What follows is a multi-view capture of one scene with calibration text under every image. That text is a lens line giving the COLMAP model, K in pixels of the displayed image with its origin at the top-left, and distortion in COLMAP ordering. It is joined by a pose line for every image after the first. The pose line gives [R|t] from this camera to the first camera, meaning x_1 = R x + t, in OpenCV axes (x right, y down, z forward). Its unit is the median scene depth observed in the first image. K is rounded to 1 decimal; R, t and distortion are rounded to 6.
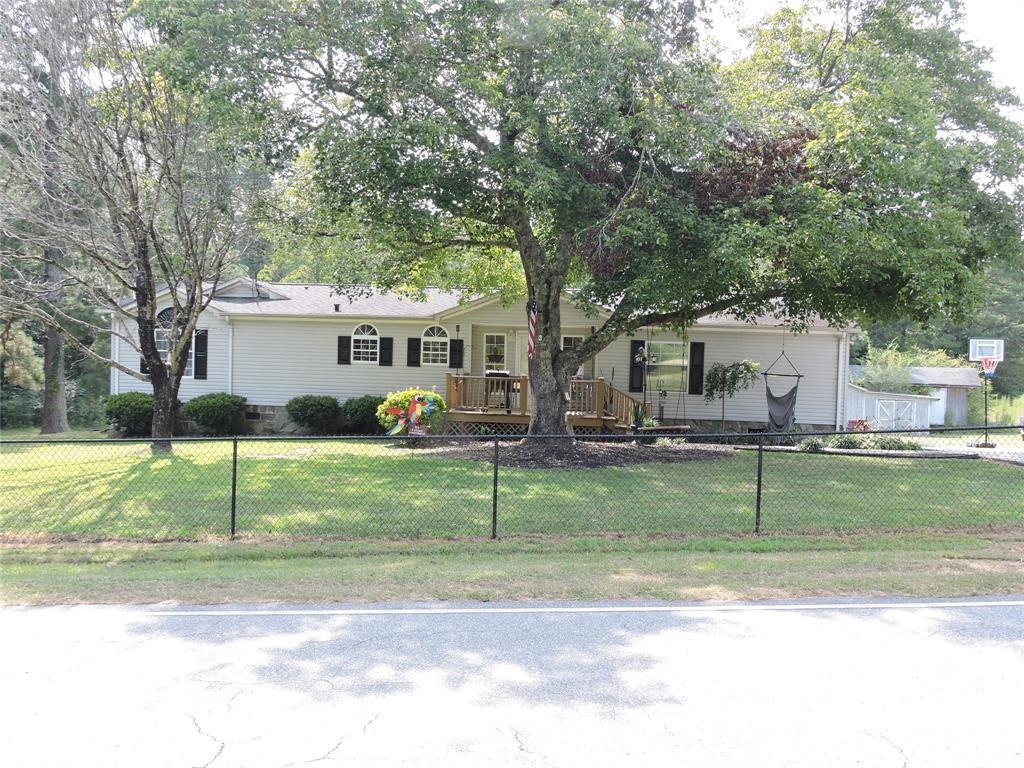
lens RADIAL K [[893.9, 0, 511.0], [0, 893.9, 384.6], [0, 0, 1]] dist [0.007753, 0.003499]
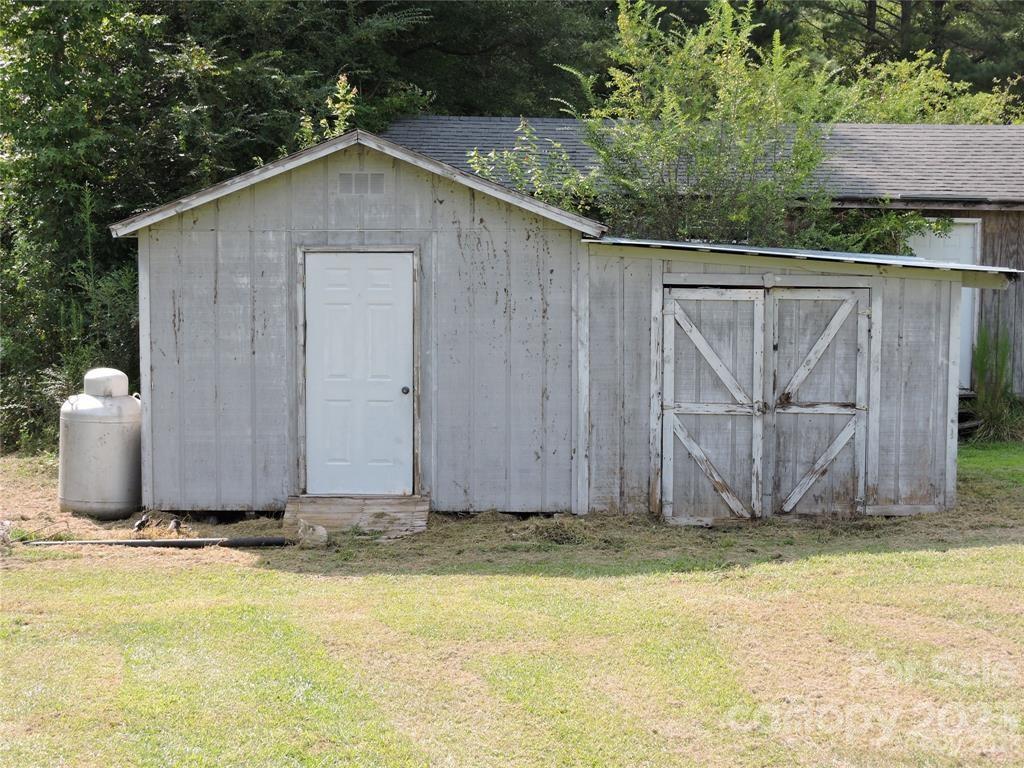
lens RADIAL K [[1936.1, 0, 512.2], [0, 1936.1, 384.4], [0, 0, 1]] dist [0.022411, 0.000000]
pose [[0.956163, -0.042170, 0.289783, 0.255933], [0.021802, 0.997082, 0.073163, 0.007602], [-0.292023, -0.063638, 0.954292, 0.611888]]
